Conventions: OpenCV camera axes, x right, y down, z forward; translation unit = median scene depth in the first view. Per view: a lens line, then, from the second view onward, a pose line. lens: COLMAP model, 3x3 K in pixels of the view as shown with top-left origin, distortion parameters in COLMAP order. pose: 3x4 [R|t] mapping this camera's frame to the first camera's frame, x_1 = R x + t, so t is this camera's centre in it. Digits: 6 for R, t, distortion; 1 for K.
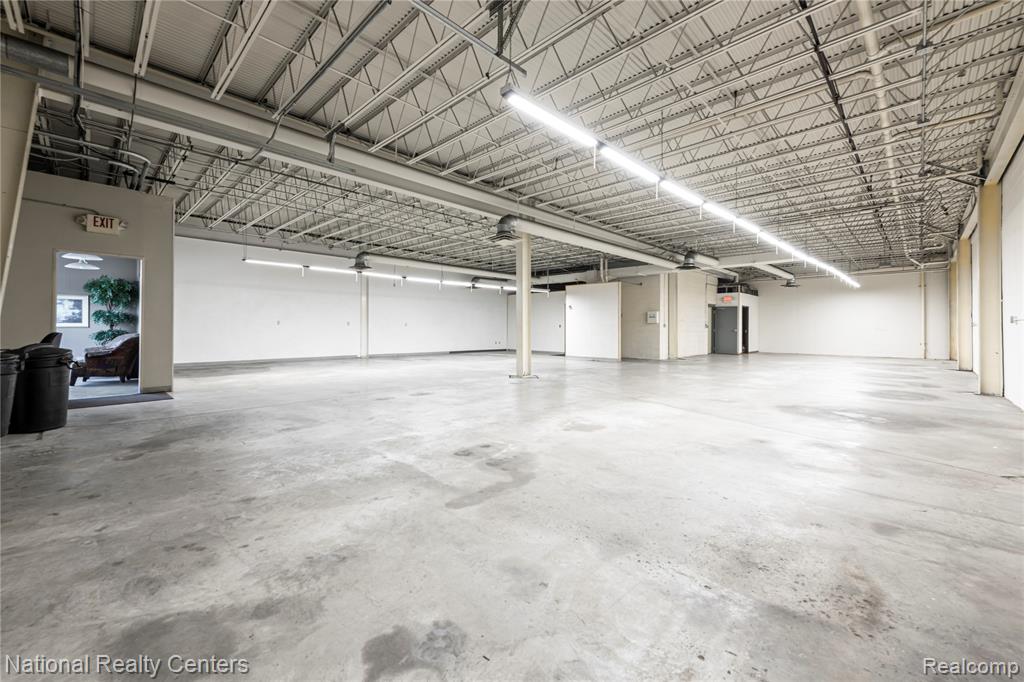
lens RADIAL K [[414.2, 0, 512.2], [0, 414.2, 332.7], [0, 0, 1]] dist [0.002124, 0.000079]
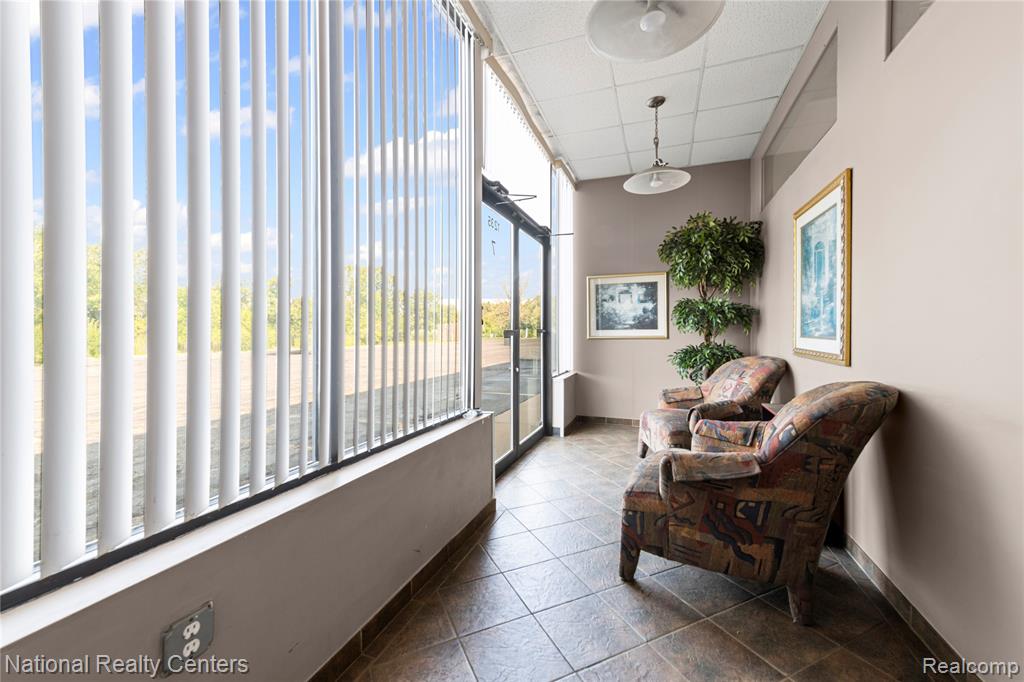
lens RADIAL K [[414.2, 0, 511.3], [0, 414.2, 336.2], [0, 0, 1]] dist [0.002124, 0.000079]
pose [[0.415636, 0.002279, -0.909528, -0.665520], [0.000301, 0.999996, 0.002643, -0.016310], [0.909531, -0.001372, 0.415634, 0.642489]]
